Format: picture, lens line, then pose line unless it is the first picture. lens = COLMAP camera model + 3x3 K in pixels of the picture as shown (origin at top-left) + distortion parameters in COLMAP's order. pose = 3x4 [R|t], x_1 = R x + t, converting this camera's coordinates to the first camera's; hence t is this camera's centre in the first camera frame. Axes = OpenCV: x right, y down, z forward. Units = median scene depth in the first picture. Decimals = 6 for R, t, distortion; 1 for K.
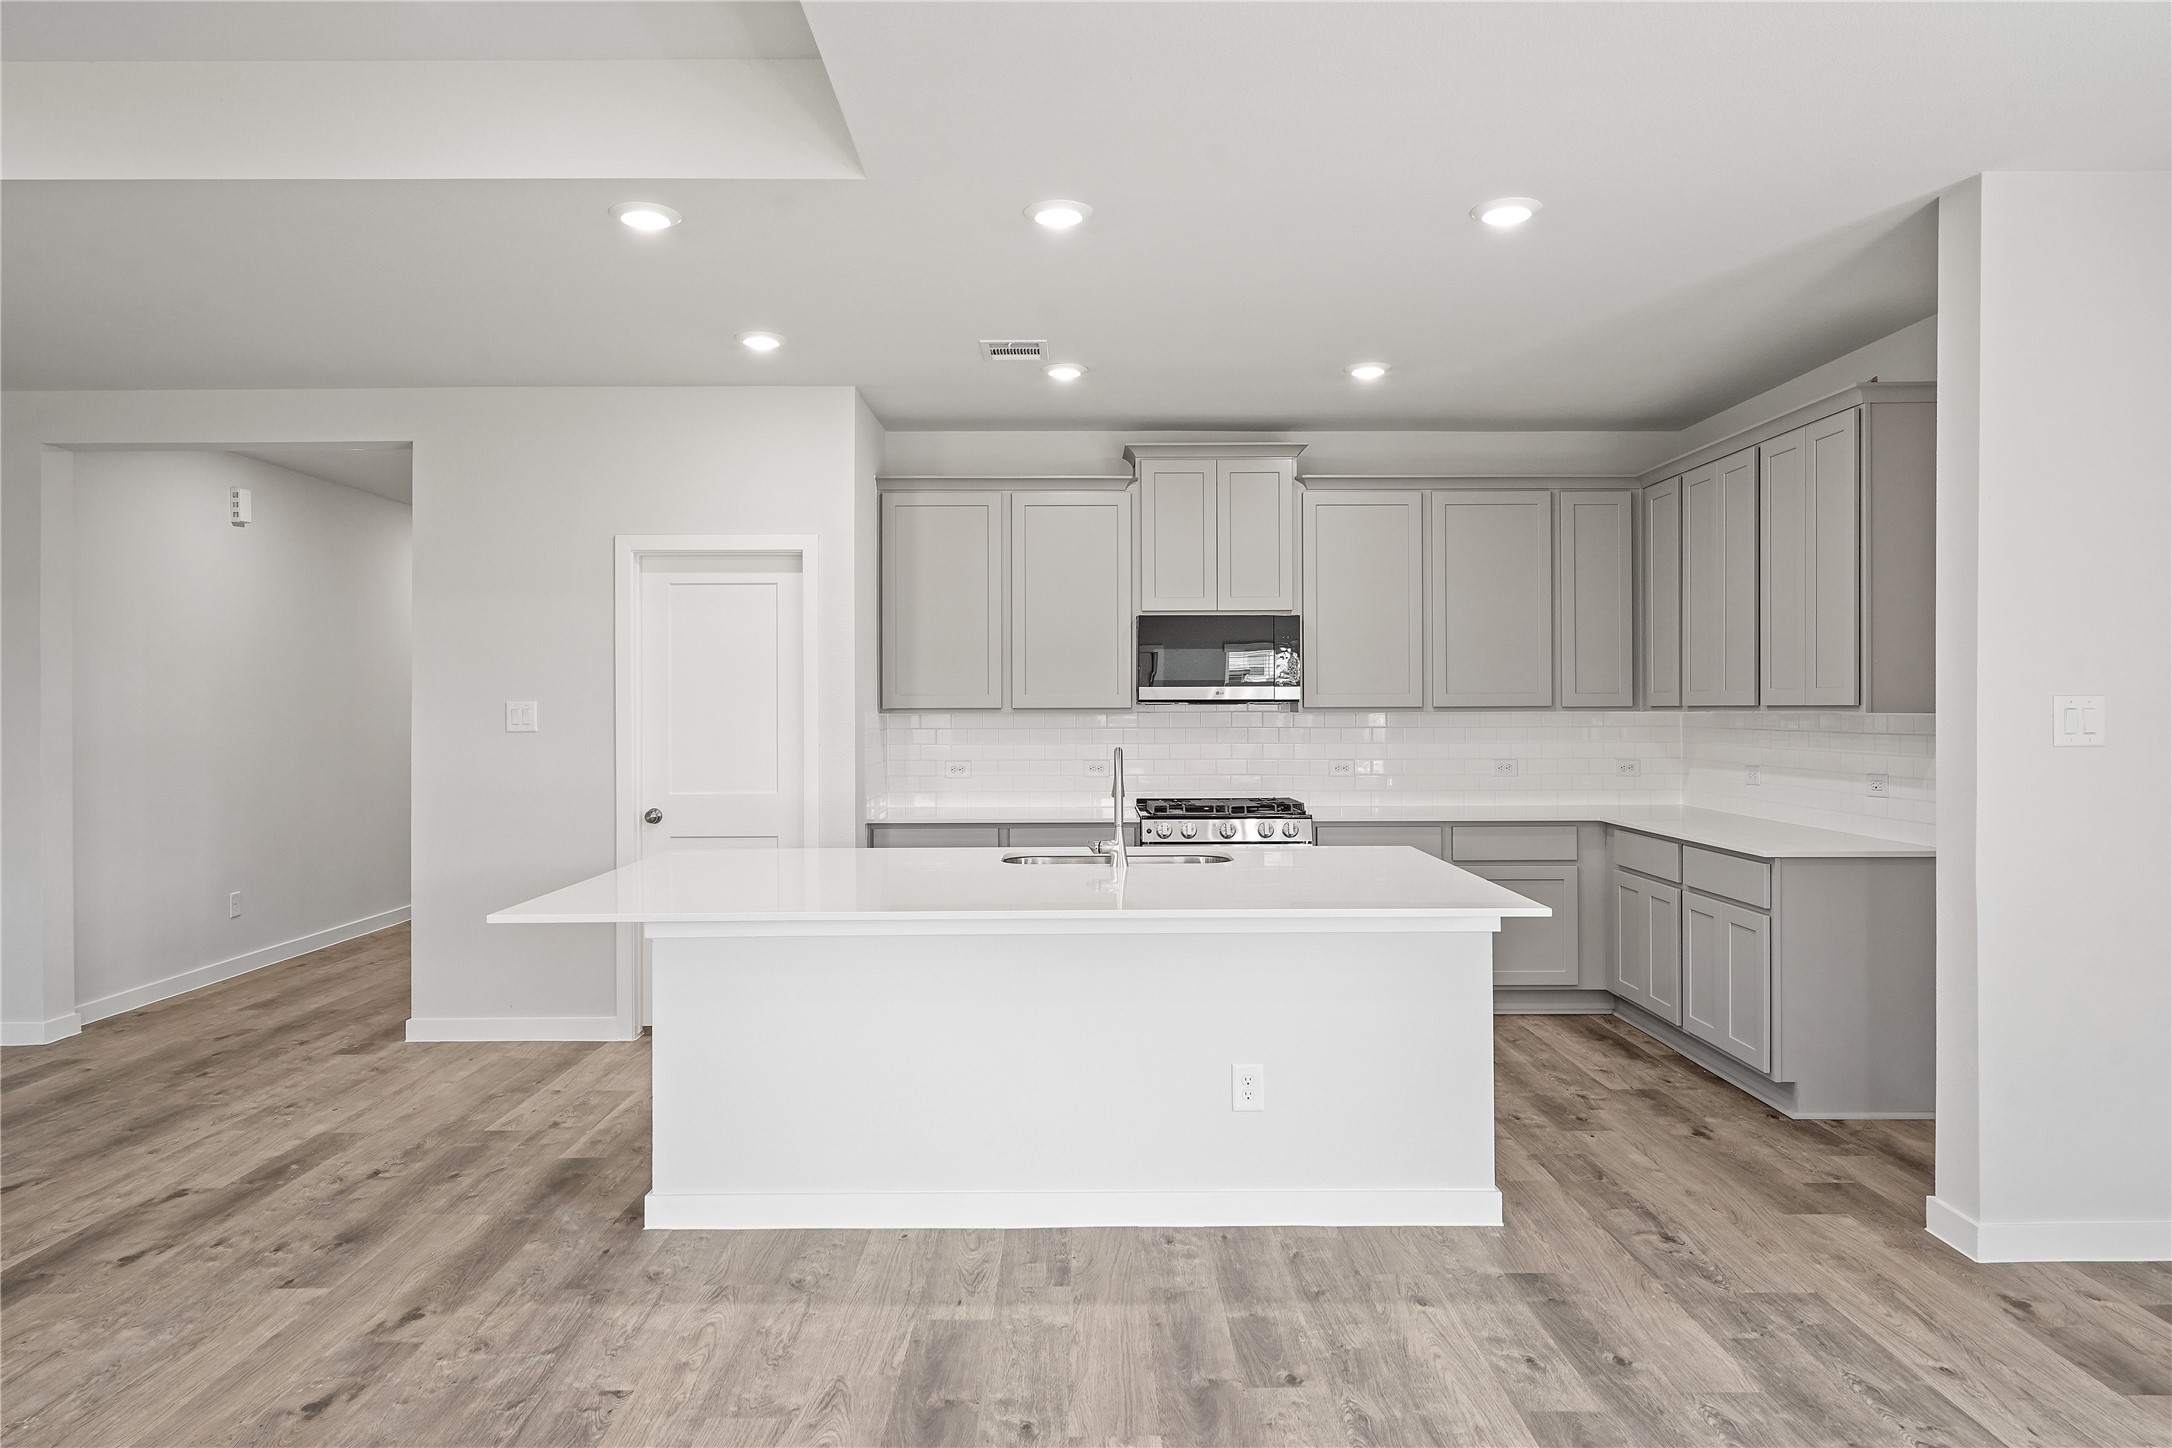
lens RADIAL K [[1348.5, 0, 1088.3], [0, 1348.5, 708.6], [0, 0, 1]] dist [-0.000657, 0.000669]
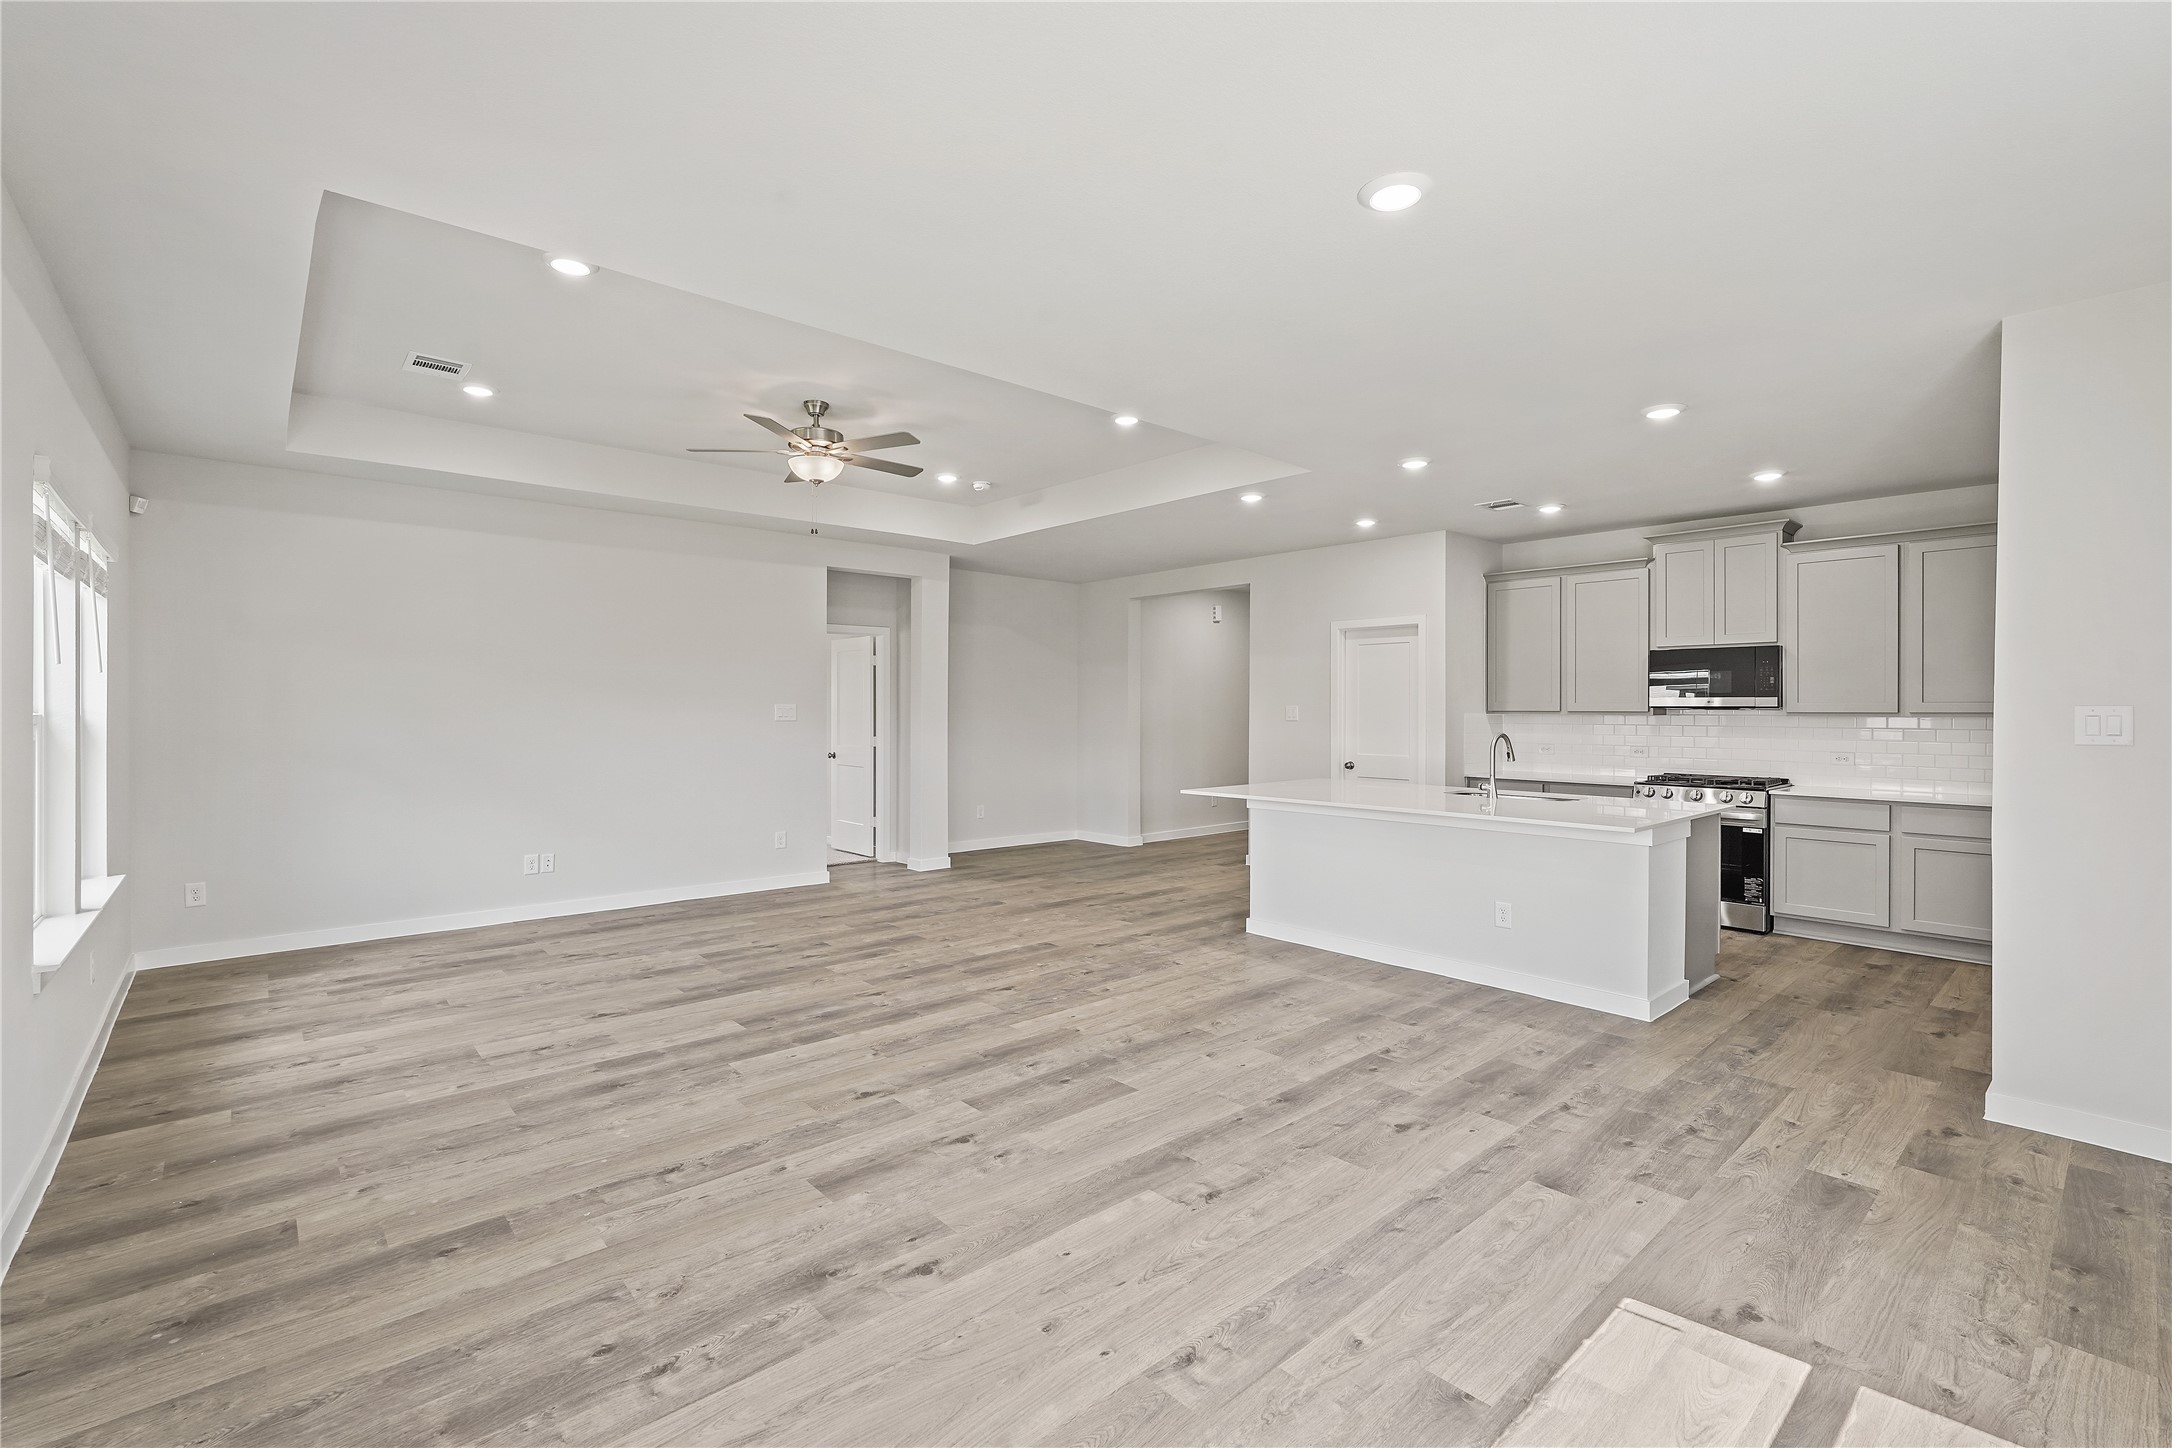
lens RADIAL K [[959.3, 0, 1084.0], [0, 959.3, 711.1], [0, 0, 1]] dist [-0.018285, 0.009457]
pose [[0.658957, 0.007276, -0.752146, 0.672203], [-0.006392, 0.999971, 0.004073, -0.001656], [0.752154, 0.002124, 0.658984, -0.281167]]
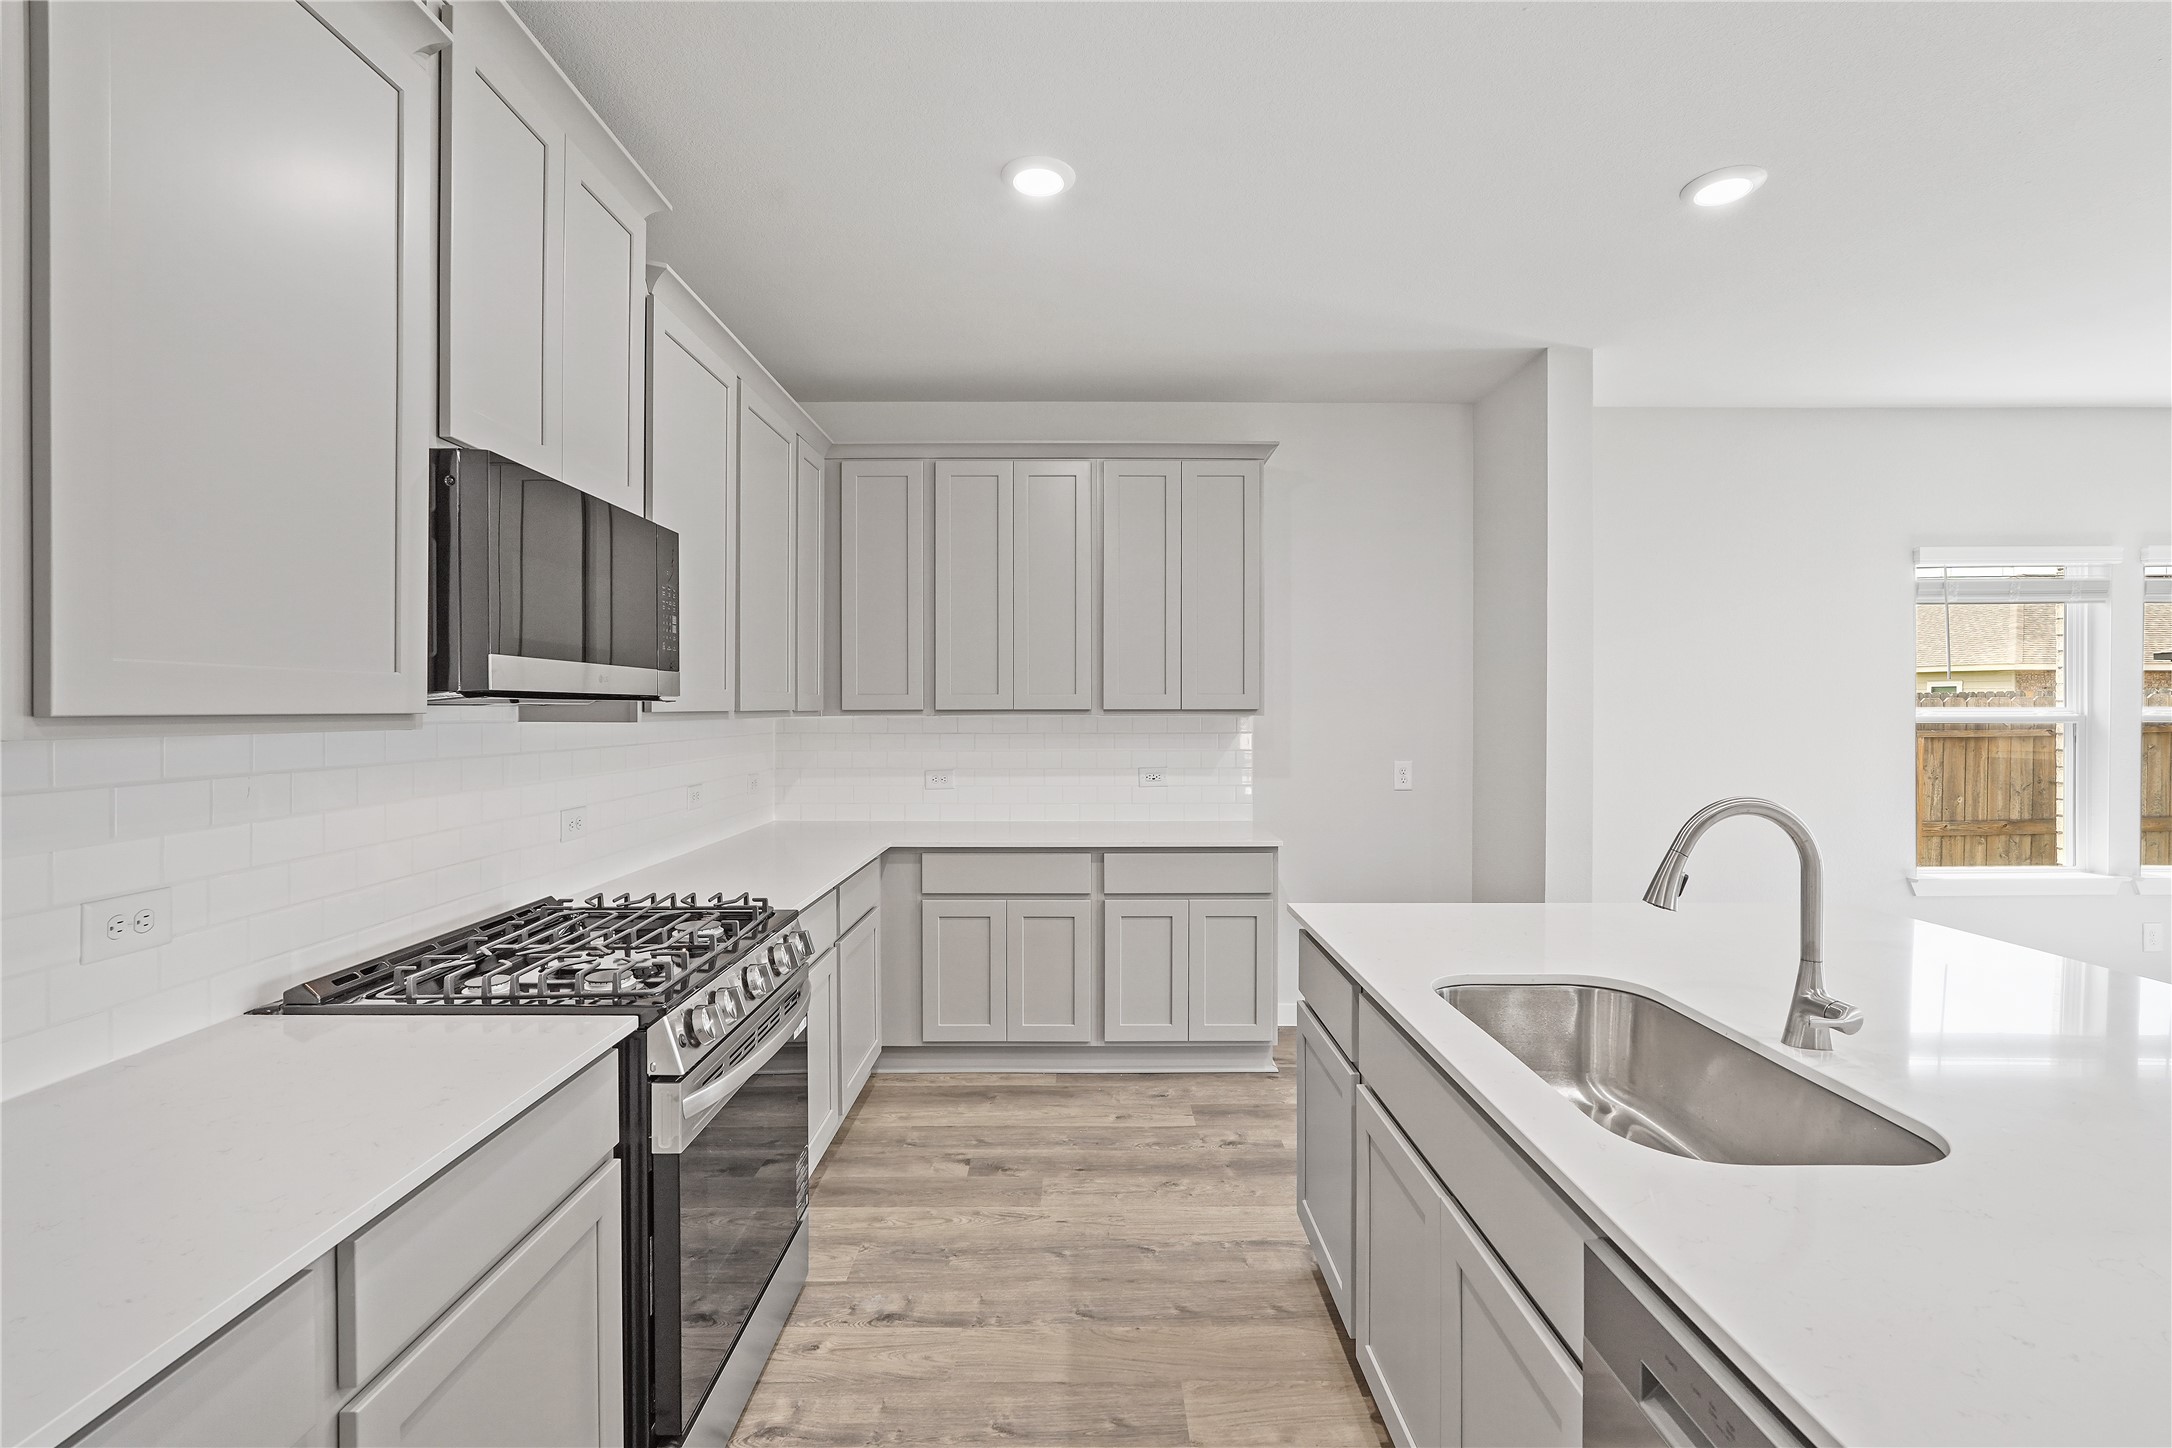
lens RADIAL K [[959.3, 0, 1084.0], [0, 959.3, 711.1], [0, 0, 1]] dist [-0.018285, 0.009457]
pose [[0.005873, -0.000287, 0.999983, -0.331538], [0.001269, 0.999999, 0.000279, -0.001507], [-0.999982, 0.001268, 0.005873, 1.338596]]
